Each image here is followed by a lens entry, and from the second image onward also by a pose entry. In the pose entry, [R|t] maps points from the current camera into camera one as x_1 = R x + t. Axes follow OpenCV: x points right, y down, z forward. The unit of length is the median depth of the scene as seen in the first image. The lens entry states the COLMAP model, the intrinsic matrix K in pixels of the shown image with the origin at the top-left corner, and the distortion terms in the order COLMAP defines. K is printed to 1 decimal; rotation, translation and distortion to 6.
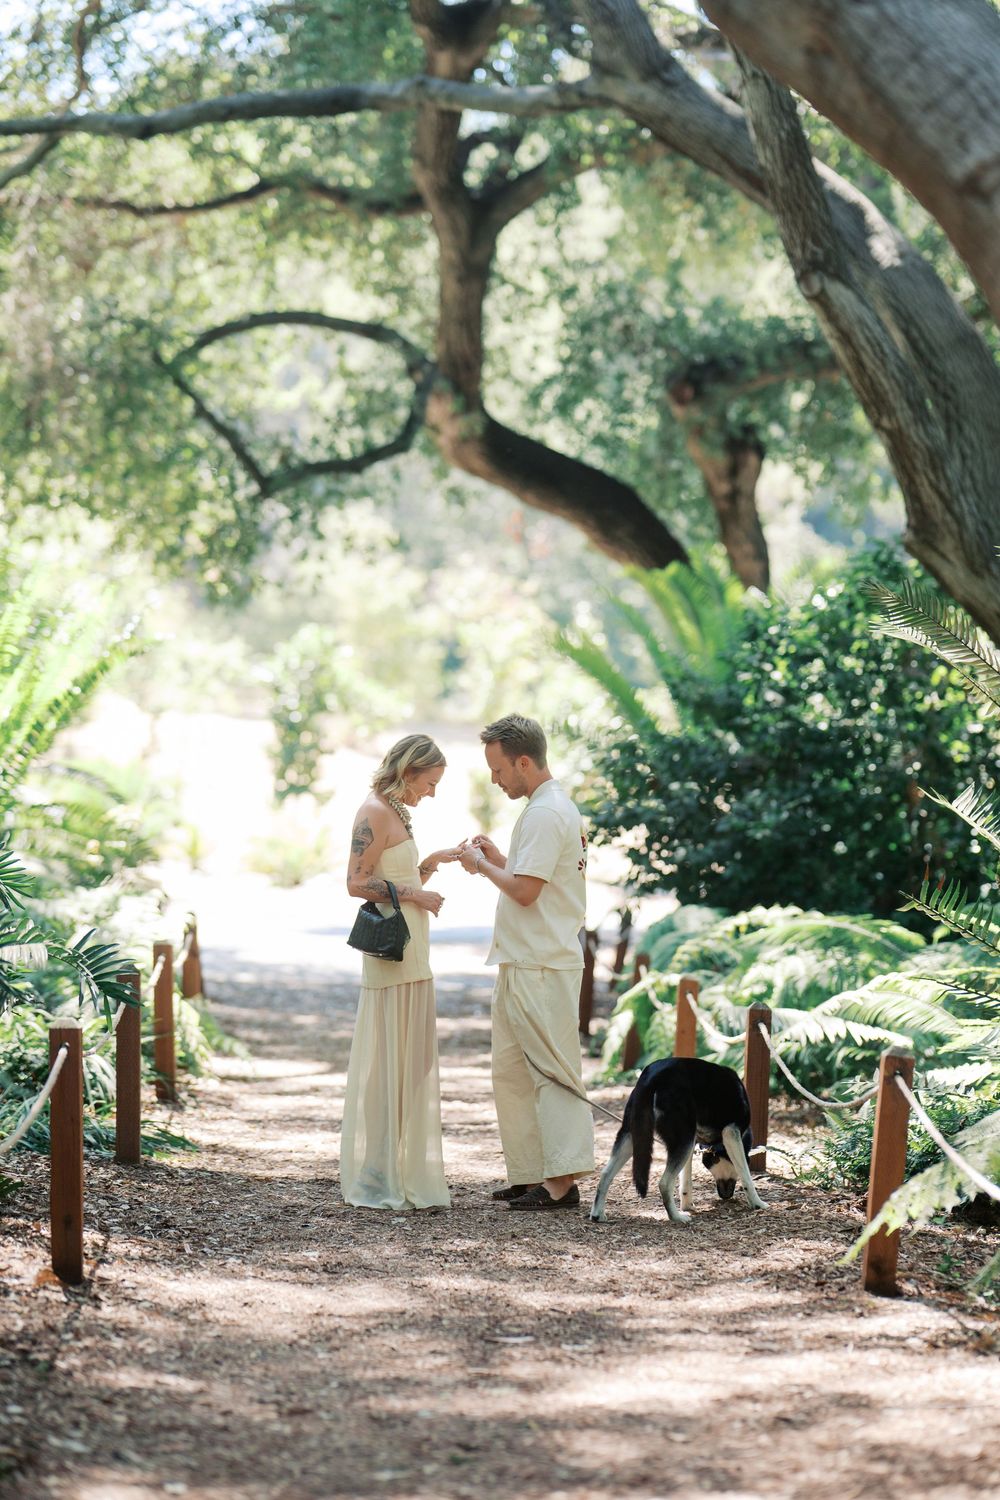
lens RADIAL K [[3835.6, 0, 476.7], [0, 3835.6, 753.5], [0, 0, 1]] dist [0.030069, -0.163129]
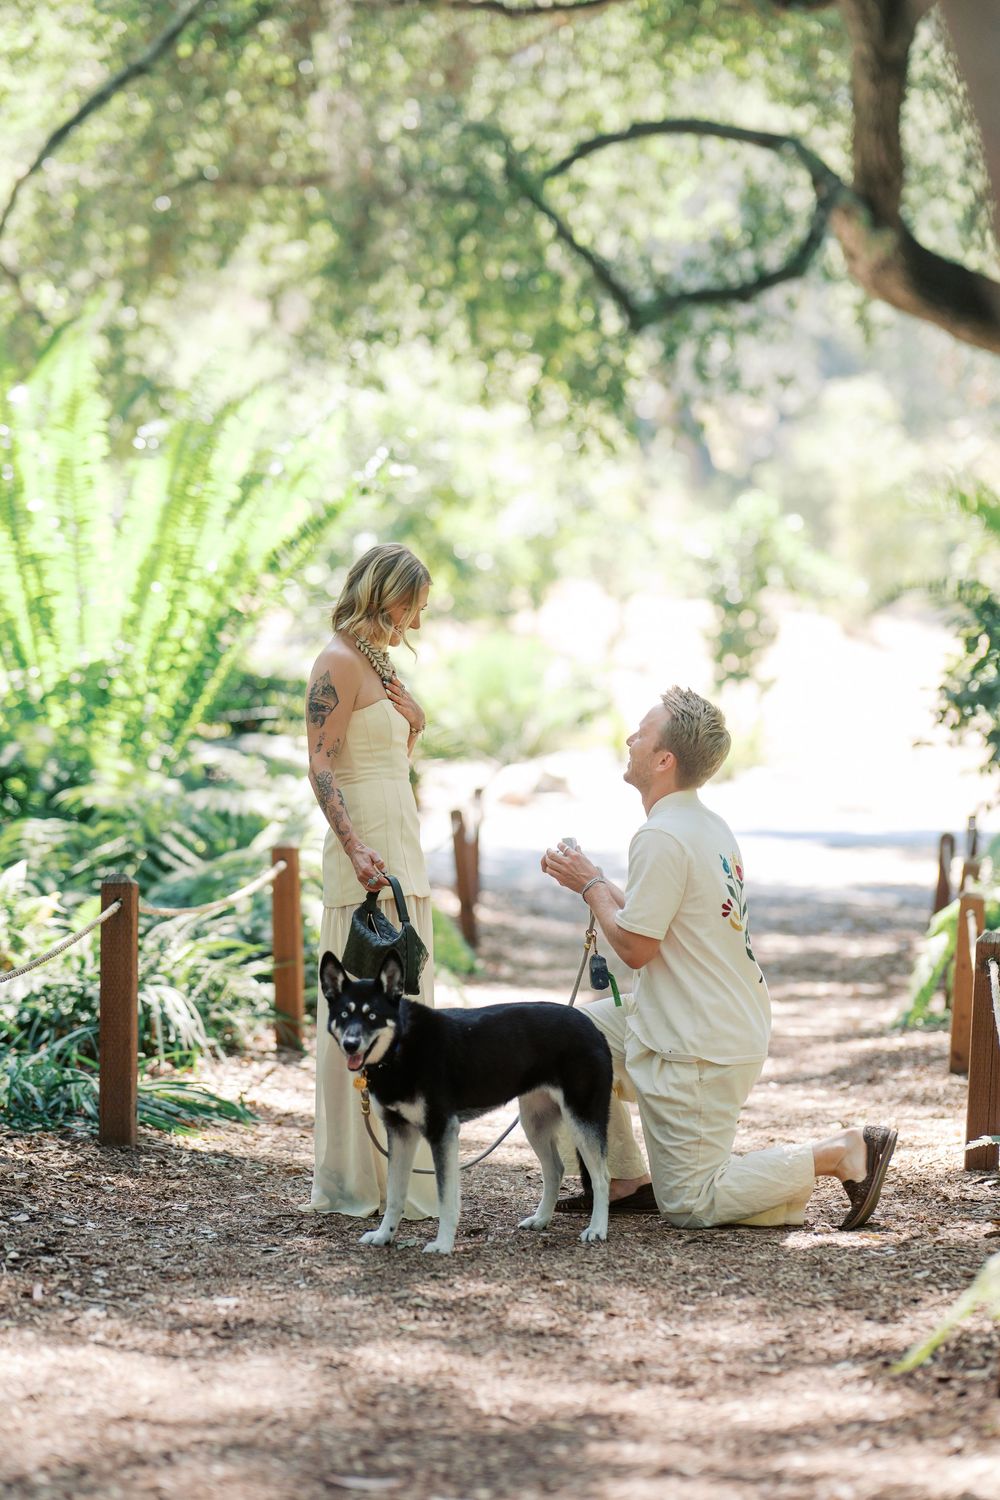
lens RADIAL K [[3835.6, 0, 476.7], [0, 3835.6, 753.5], [0, 0, 1]] dist [0.030069, -0.163129]
pose [[0.988037, 0.001320, -0.154211, 0.040948], [0.002544, 0.999688, 0.024858, 0.006437], [0.154195, -0.024953, 0.987725, 0.131405]]
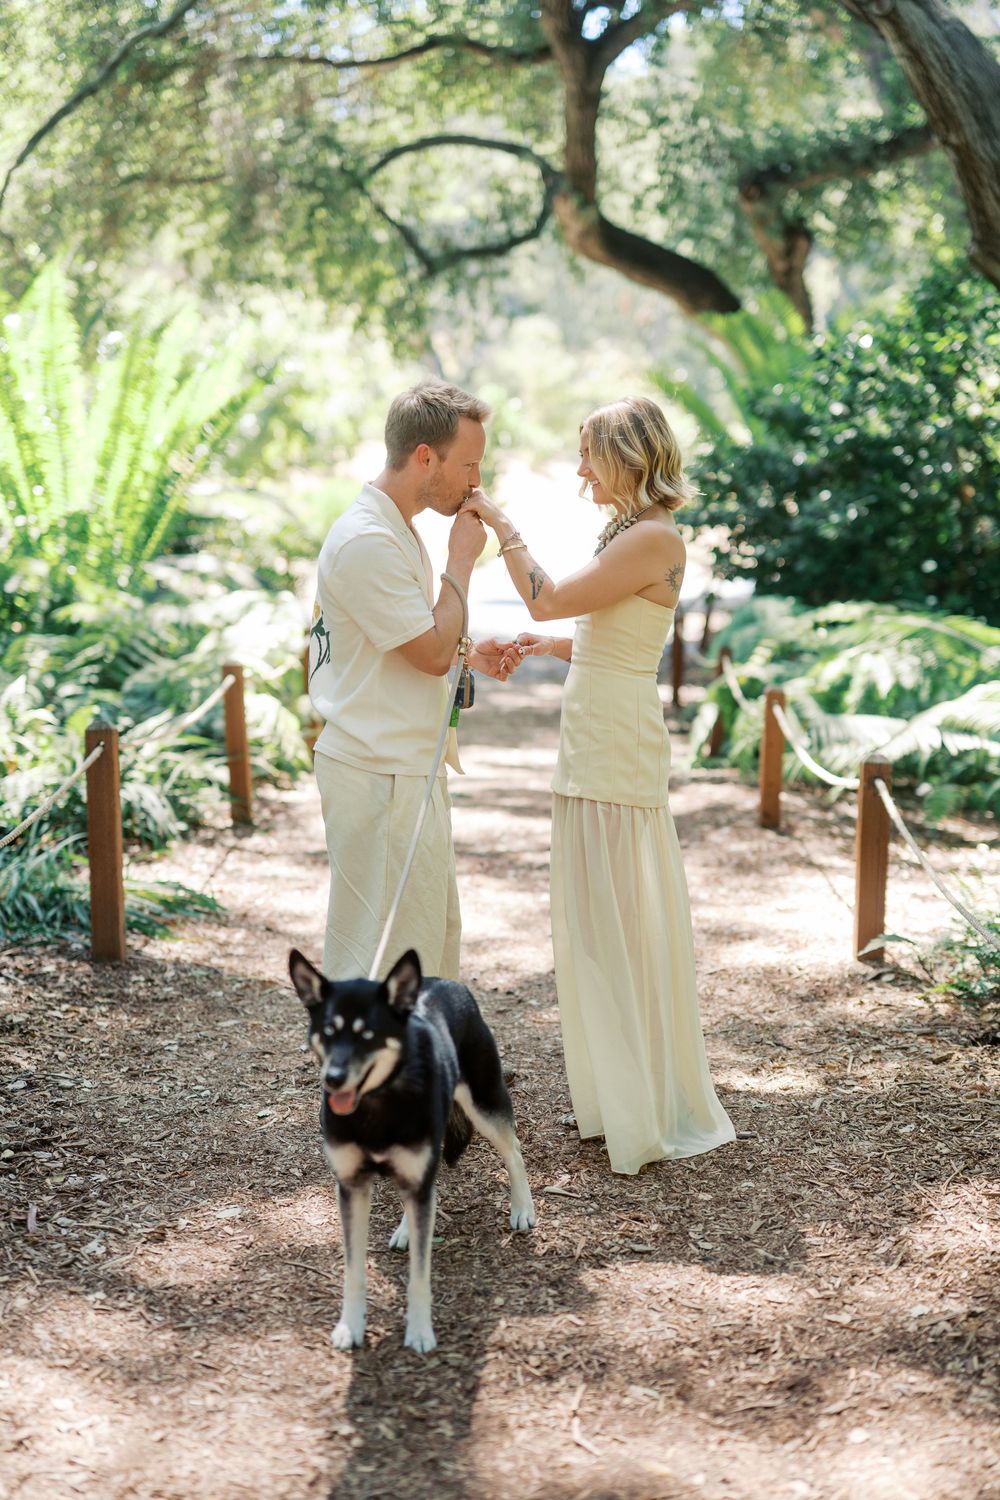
lens RADIAL K [[2098.9, 0, 496.2], [0, 2098.9, 801.8], [0, 0, 1]] dist [-0.006244, -0.124025]
pose [[0.997879, -0.012627, -0.063860, 0.010055], [0.022148, 0.988339, 0.150652, 0.003022], [0.061213, -0.151746, 0.986522, 0.256521]]
